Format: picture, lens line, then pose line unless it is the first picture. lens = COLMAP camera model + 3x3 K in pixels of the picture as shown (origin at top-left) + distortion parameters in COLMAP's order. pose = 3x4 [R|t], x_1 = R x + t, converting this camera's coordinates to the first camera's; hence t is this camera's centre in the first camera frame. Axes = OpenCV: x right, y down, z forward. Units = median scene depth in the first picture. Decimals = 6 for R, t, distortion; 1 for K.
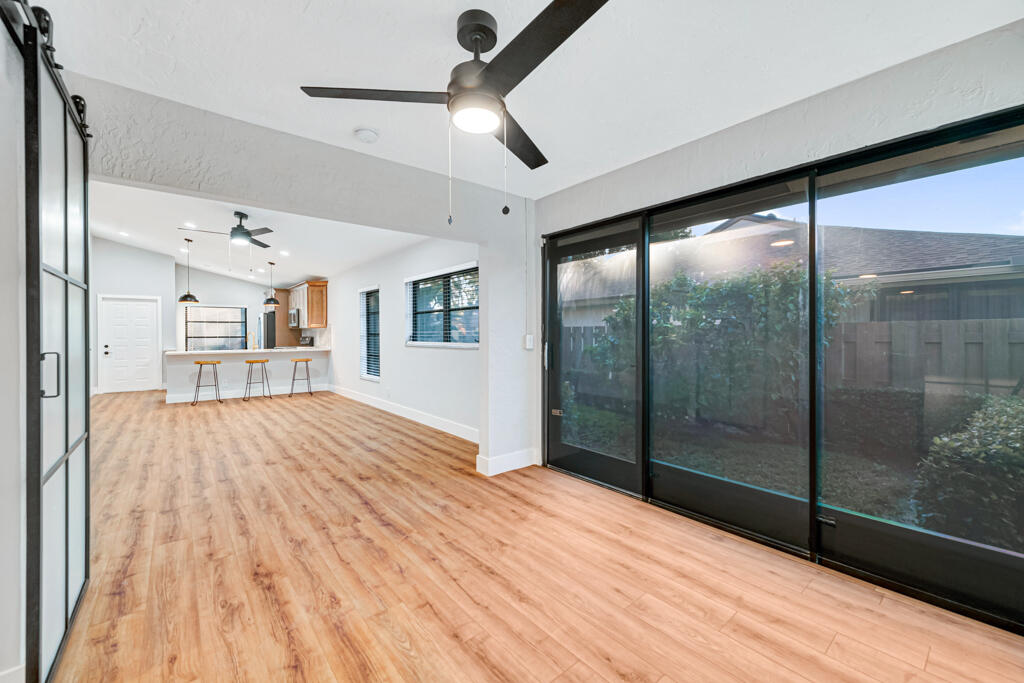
lens RADIAL K [[412.3, 0, 512.0], [0, 412.3, 341.5], [0, 0, 1]] dist [0.000646, 0.000029]
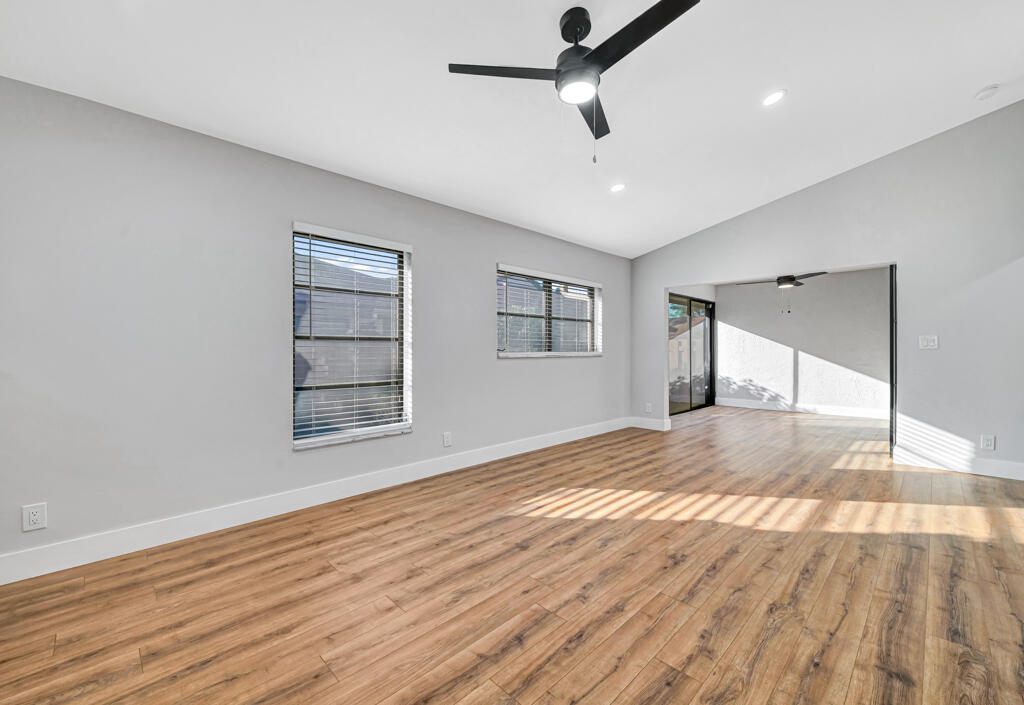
lens RADIAL K [[422.3, 0, 512.0], [0, 422.3, 352.5], [0, 0, 1]] dist [-0.000805, -0.000068]
pose [[-0.096615, -0.003917, 0.995314, -1.209924], [0.005988, 0.999972, 0.004516, 0.000985], [-0.995304, 0.006397, -0.096589, 1.238462]]
